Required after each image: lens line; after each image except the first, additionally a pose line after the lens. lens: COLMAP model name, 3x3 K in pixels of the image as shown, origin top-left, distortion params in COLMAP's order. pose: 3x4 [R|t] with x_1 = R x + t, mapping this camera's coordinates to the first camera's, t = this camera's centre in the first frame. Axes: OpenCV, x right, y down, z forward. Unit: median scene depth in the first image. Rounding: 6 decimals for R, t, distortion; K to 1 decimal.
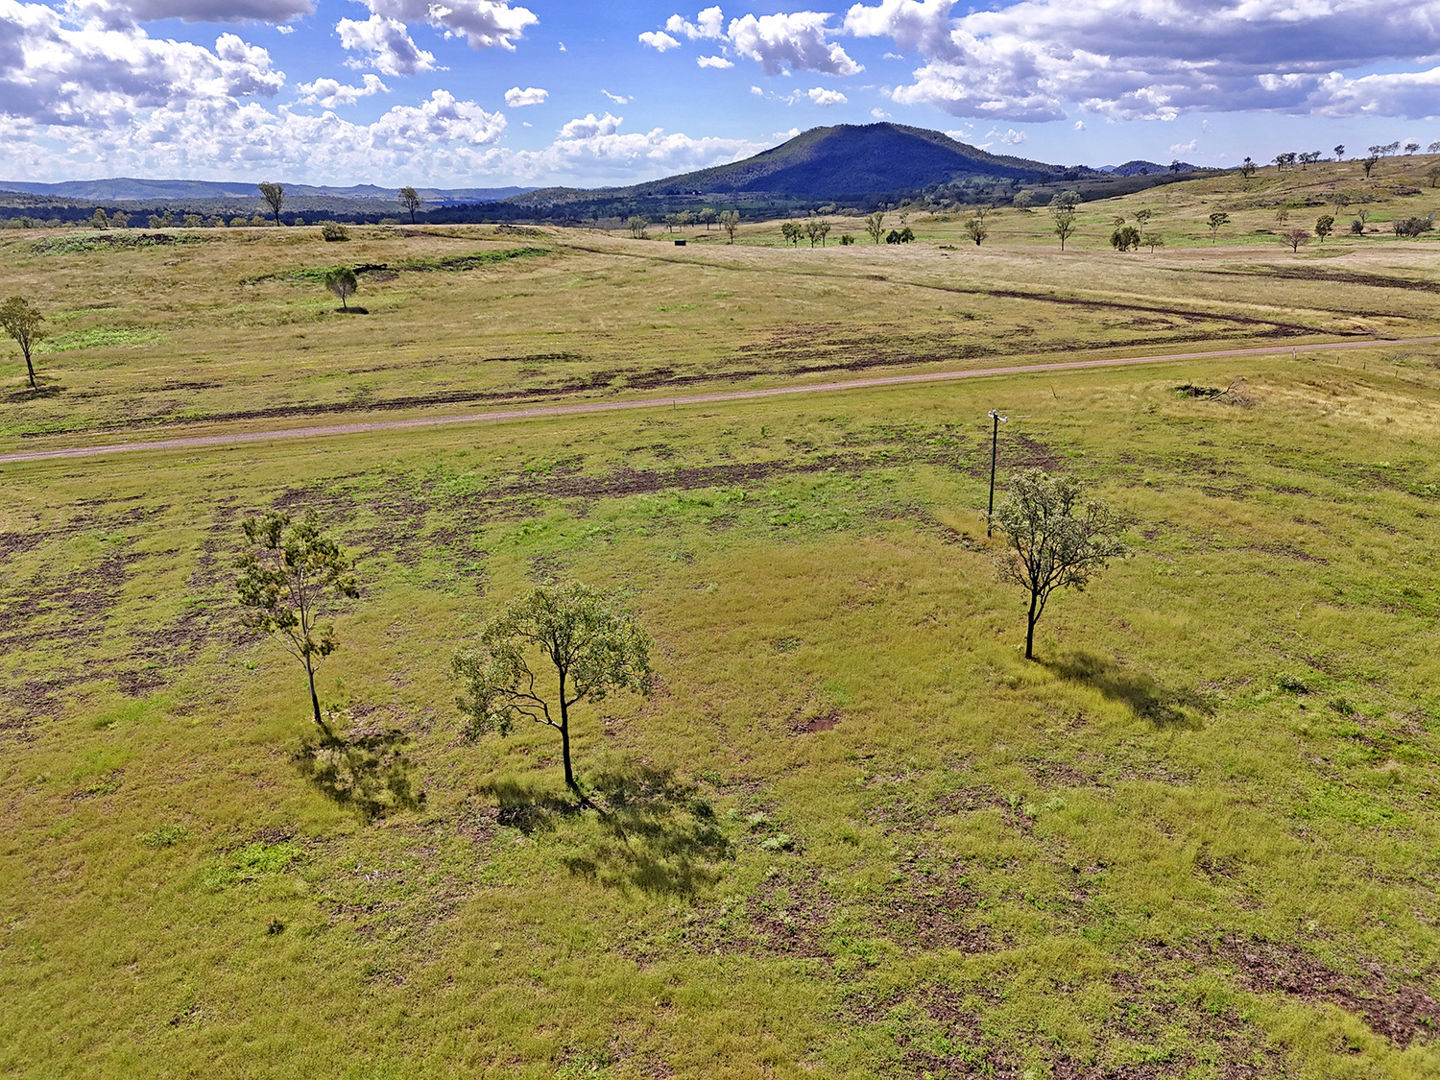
lens RADIAL K [[1020.7, 0, 692.9], [0, 1020.7, 518.0], [0, 0, 1]] dist [0.072427, -0.064557]
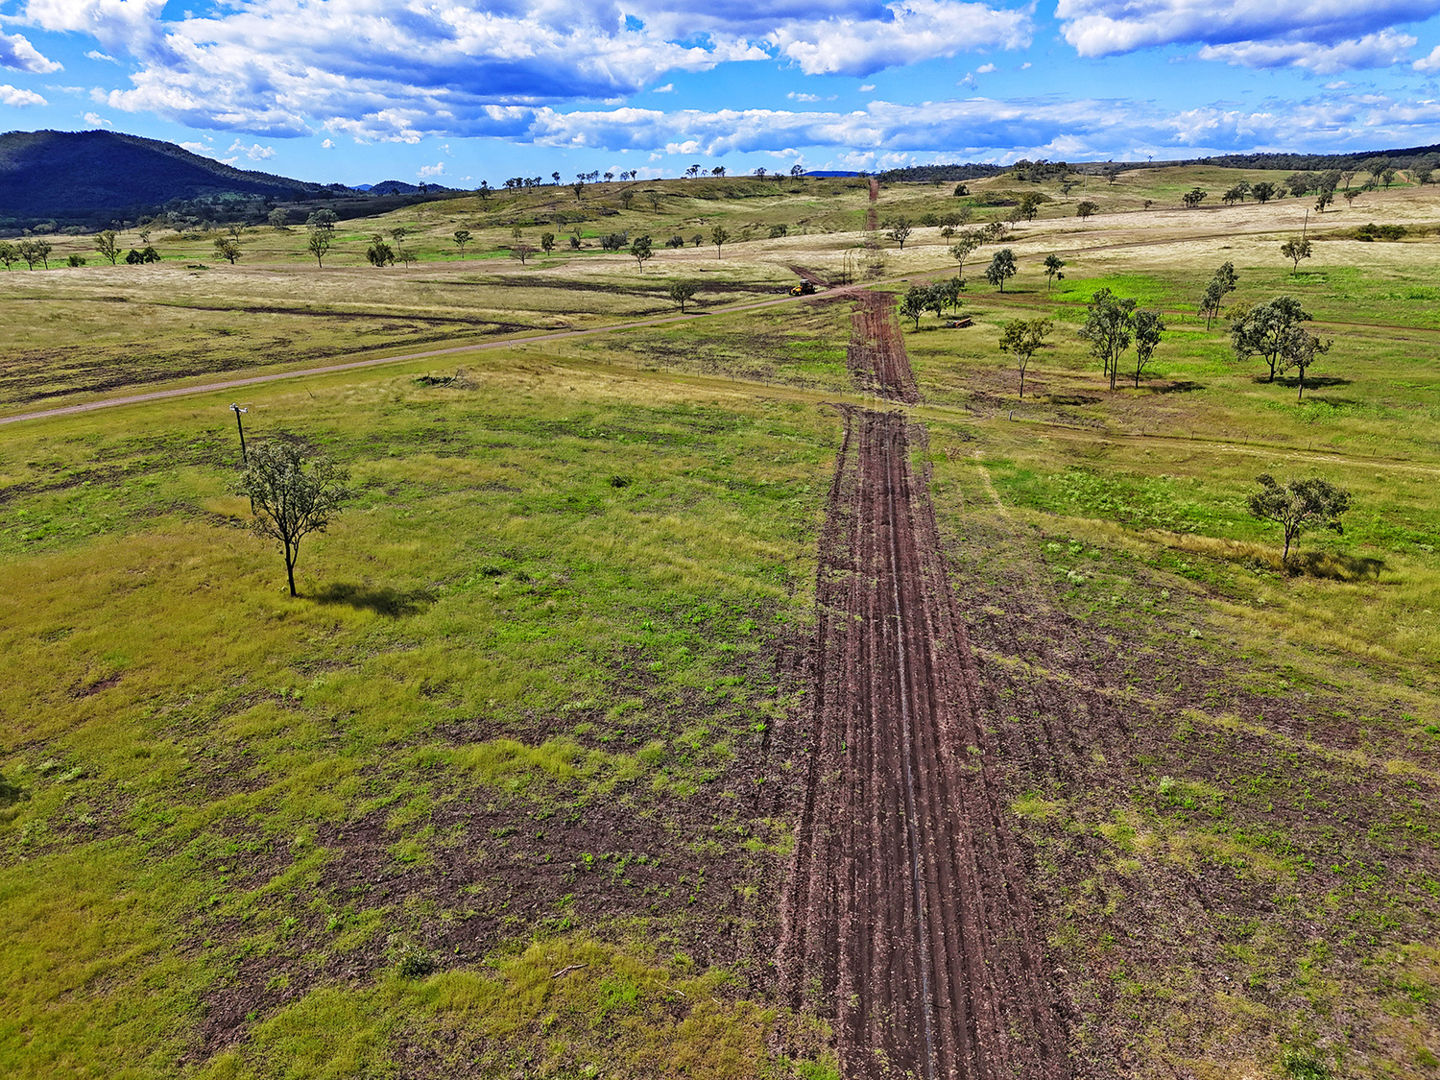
lens RADIAL K [[1020.7, 0, 692.9], [0, 1020.7, 518.0], [0, 0, 1]] dist [0.072427, -0.064557]
pose [[0.788739, -0.179777, 0.587853, -0.000812], [0.189188, 0.980857, 0.046126, 0.046905], [-0.584892, 0.074834, 0.807651, -0.159583]]
